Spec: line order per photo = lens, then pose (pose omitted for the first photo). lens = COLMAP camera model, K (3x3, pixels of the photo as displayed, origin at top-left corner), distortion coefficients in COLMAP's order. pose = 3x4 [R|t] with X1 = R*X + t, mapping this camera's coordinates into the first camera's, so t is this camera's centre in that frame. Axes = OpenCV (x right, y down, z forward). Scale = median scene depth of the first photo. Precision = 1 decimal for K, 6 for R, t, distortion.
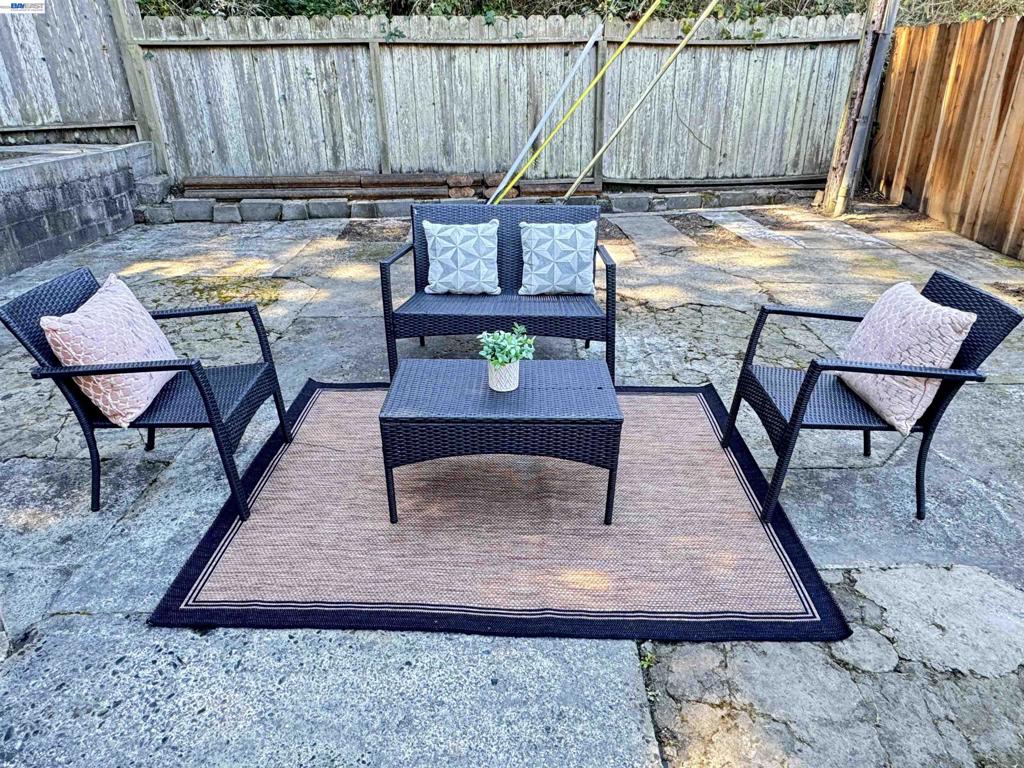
lens RADIAL K [[662.1, 0, 512.0], [0, 662.1, 384.0], [0, 0, 1]] dist [-0.002396, 0.003881]
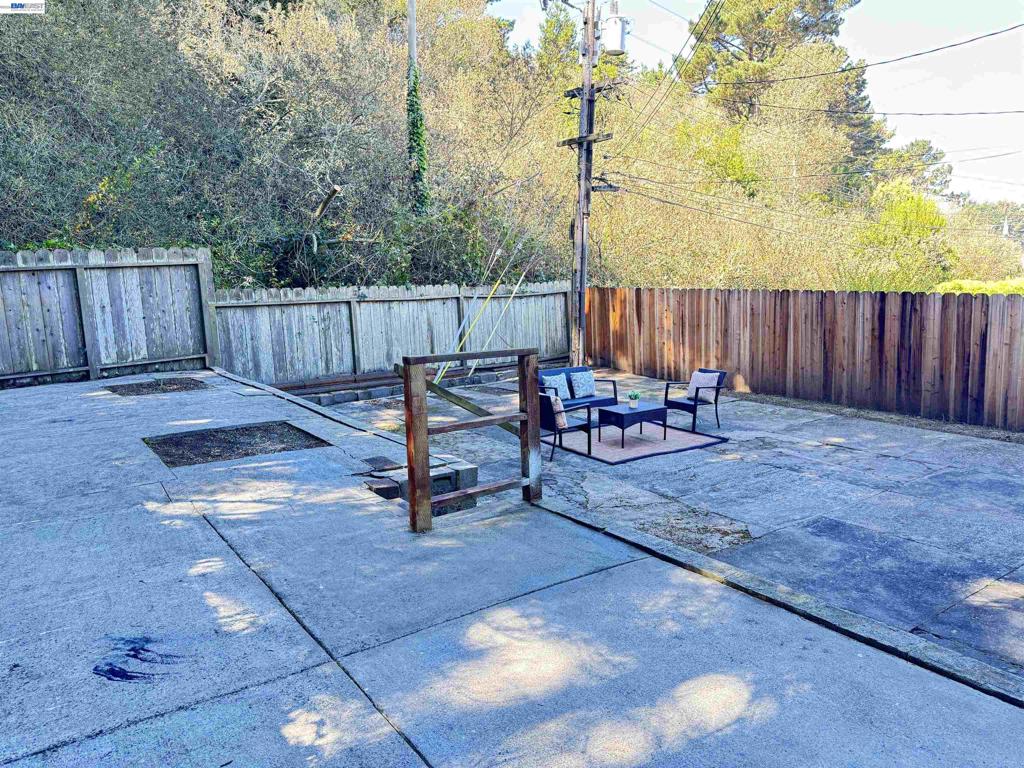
lens RADIAL K [[718.0, 0, 512.0], [0, 718.0, 384.0], [0, 0, 1]] dist [0.113074, -0.157913]
pose [[0.798612, -0.097414, 0.593910, -0.986352], [0.272772, 0.938227, -0.212897, 0.189307], [-0.536484, 0.332024, 0.775851, -0.581221]]
